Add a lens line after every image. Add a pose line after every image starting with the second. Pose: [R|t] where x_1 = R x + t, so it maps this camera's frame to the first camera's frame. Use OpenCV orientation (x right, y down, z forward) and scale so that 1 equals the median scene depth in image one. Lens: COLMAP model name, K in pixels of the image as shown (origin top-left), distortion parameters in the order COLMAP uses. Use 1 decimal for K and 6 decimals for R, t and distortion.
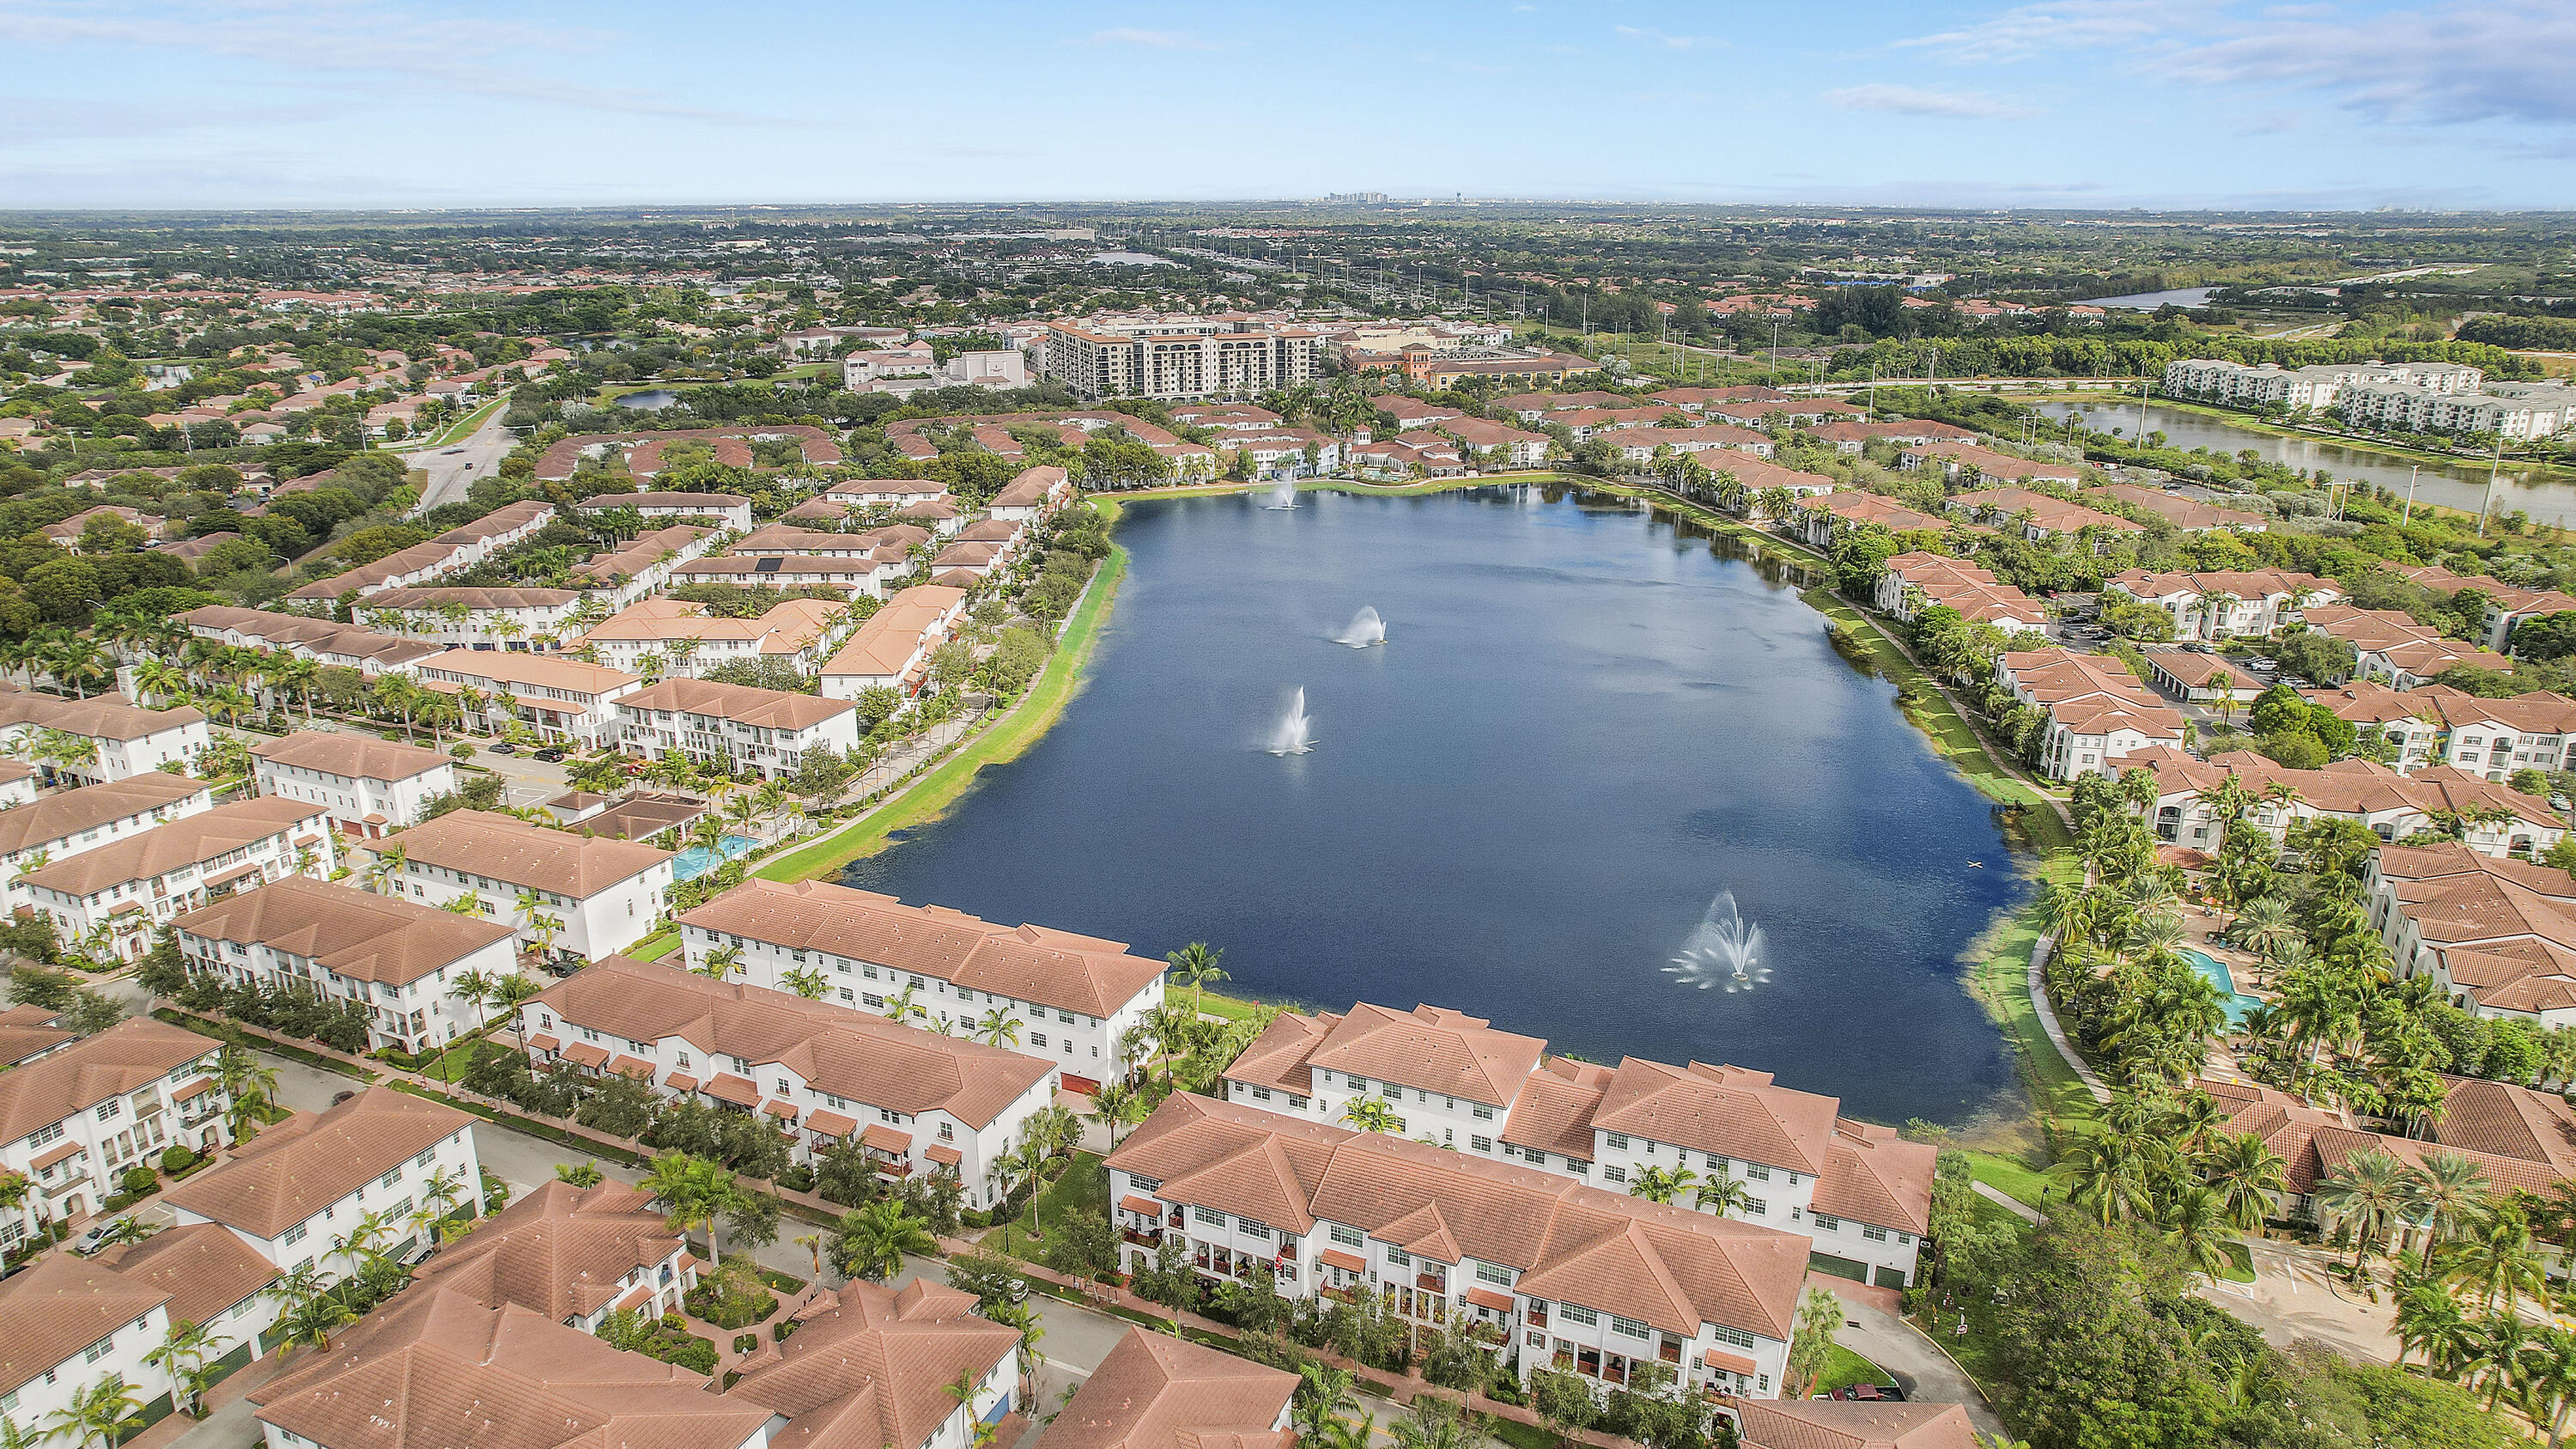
lens RADIAL K [[1658.5, 0, 1299.3], [0, 1658.5, 714.0], [0, 0, 1]] dist [-0.057076, 0.049055]
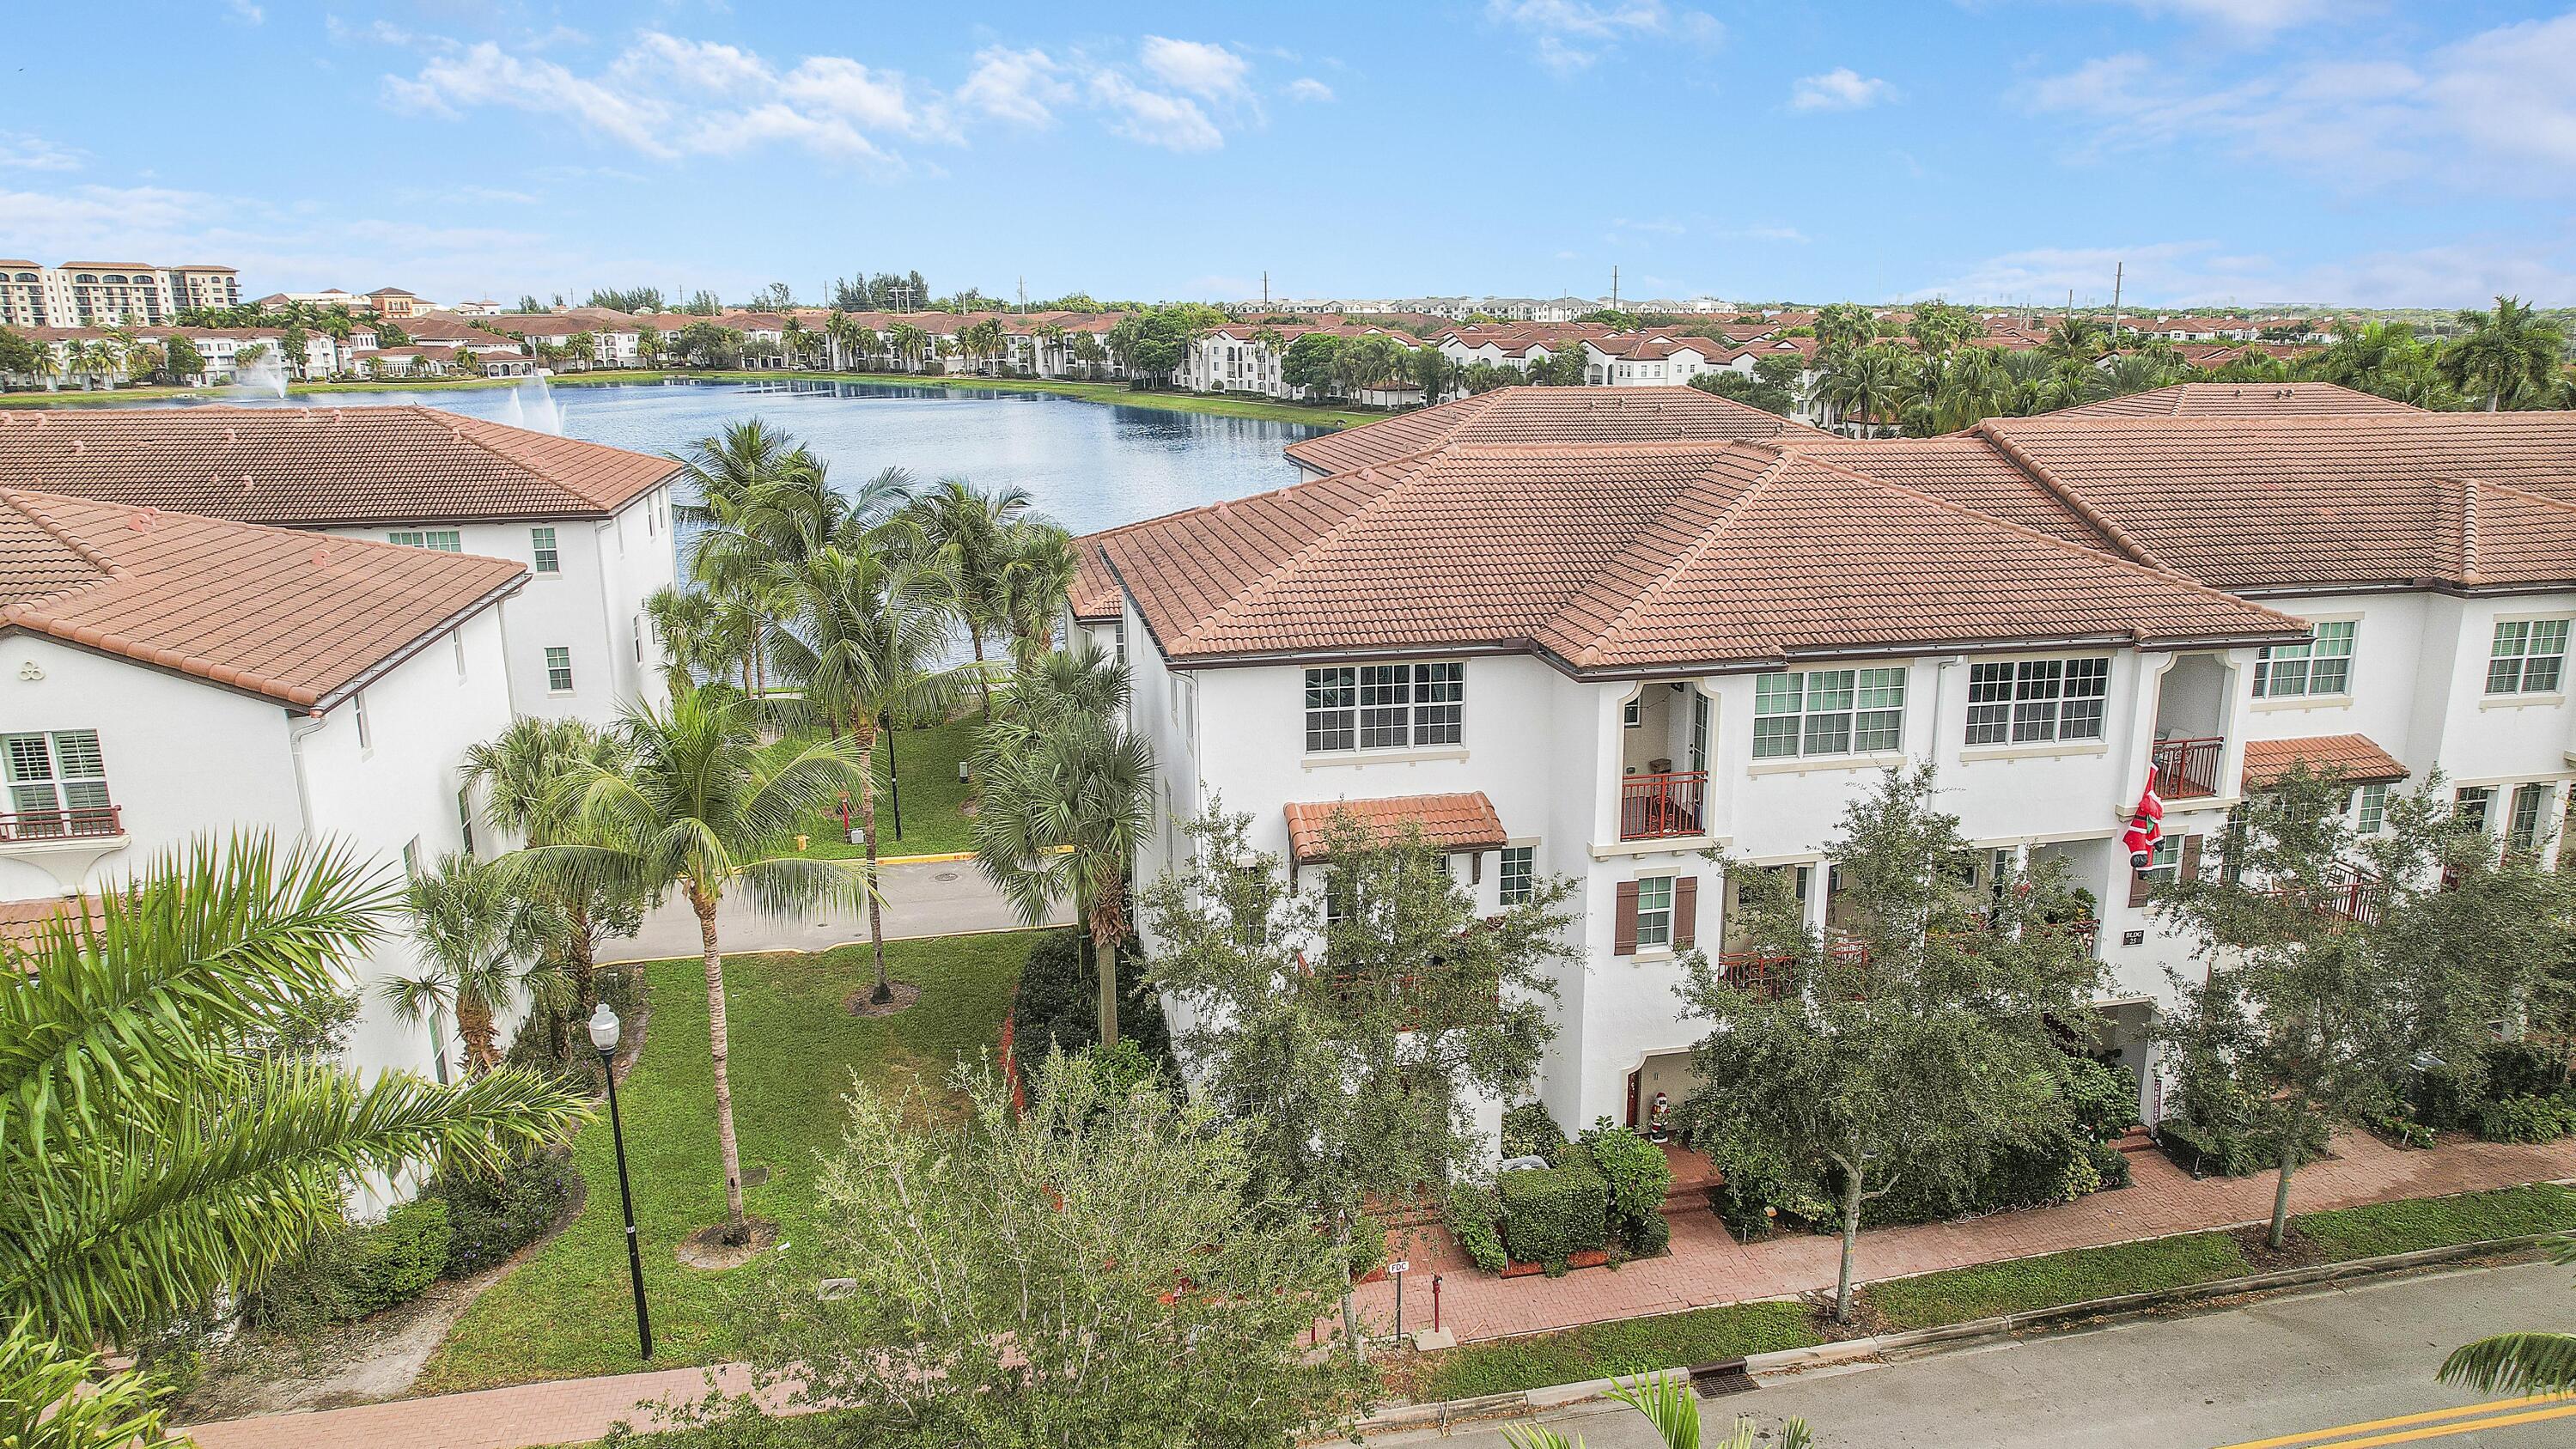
lens RADIAL K [[1662.2, 0, 1288.0], [0, 1662.2, 724.5], [0, 0, 1]] dist [-0.089718, 0.088895]
pose [[0.811234, -0.145690, 0.566280, -0.120996], [0.187417, 0.982153, -0.015803, 0.160348], [-0.553871, 0.118950, 0.824062, 0.469134]]
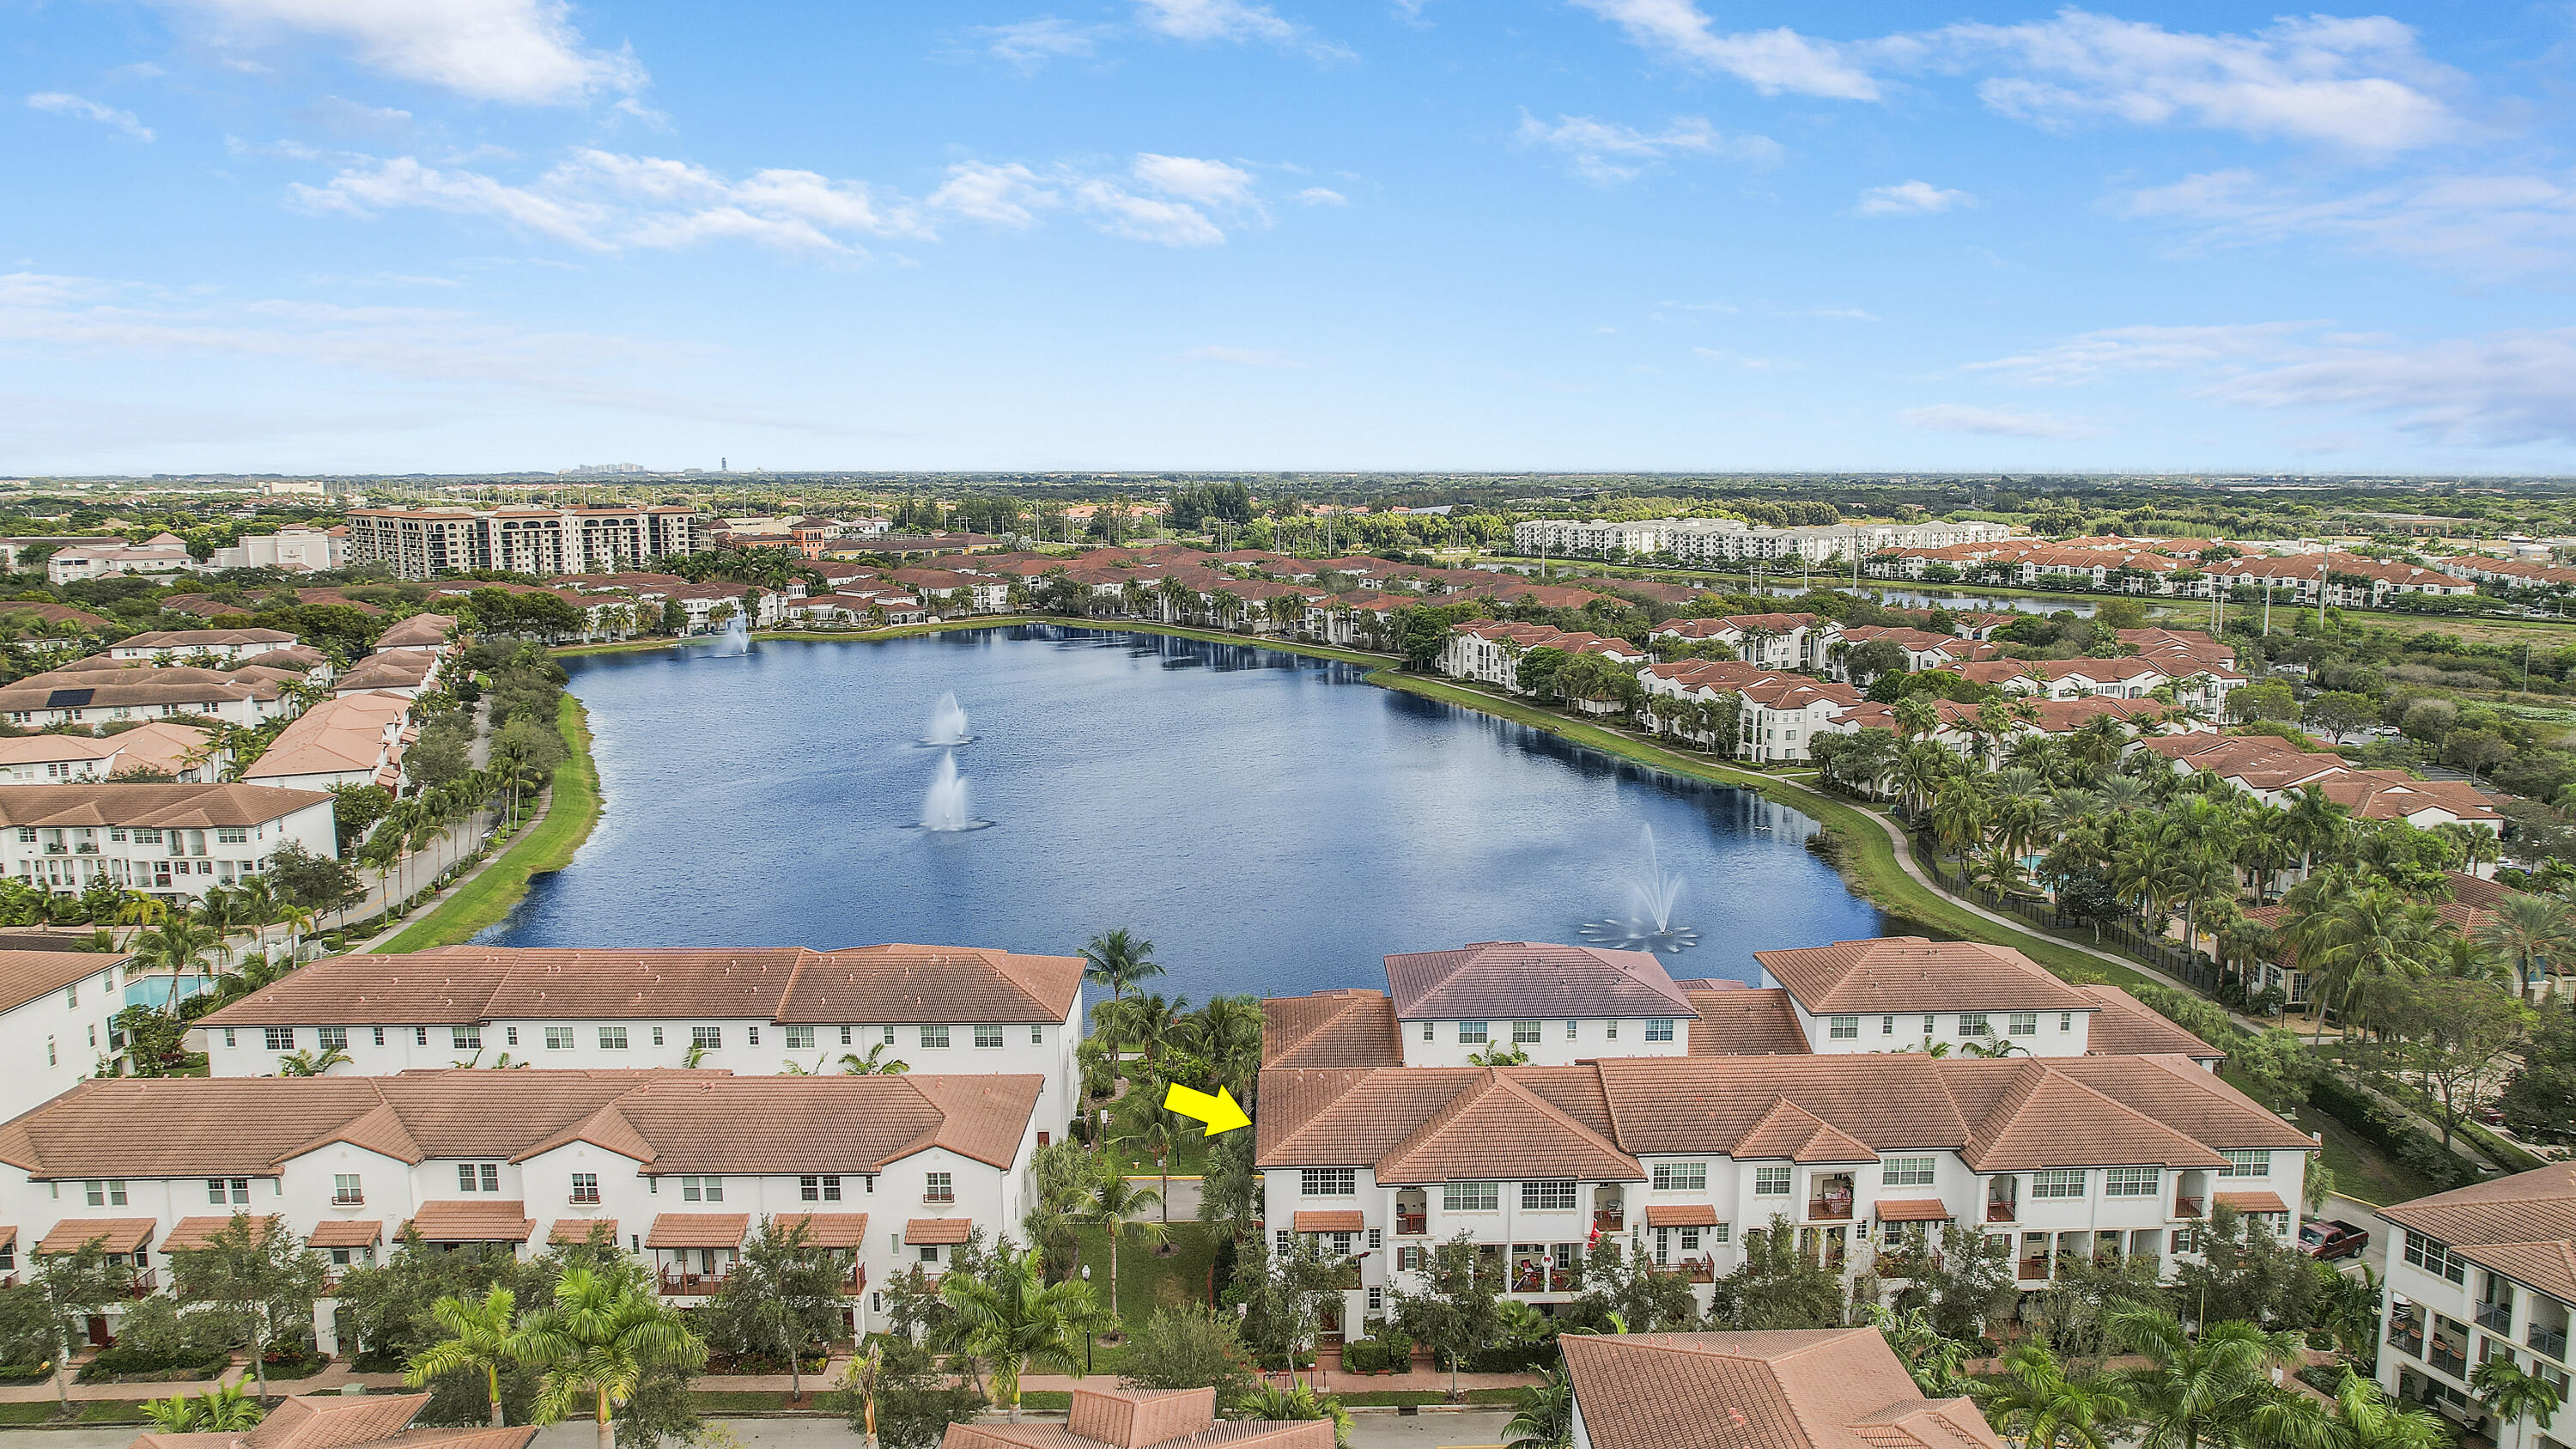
lens RADIAL K [[1658.5, 0, 1299.3], [0, 1658.5, 714.0], [0, 0, 1]] dist [-0.057076, 0.049055]
pose [[0.904179, -0.065104, 0.422164, -0.196016], [0.134460, 0.981455, -0.136625, 0.109435], [-0.405440, 0.180298, 0.896165, 0.235343]]
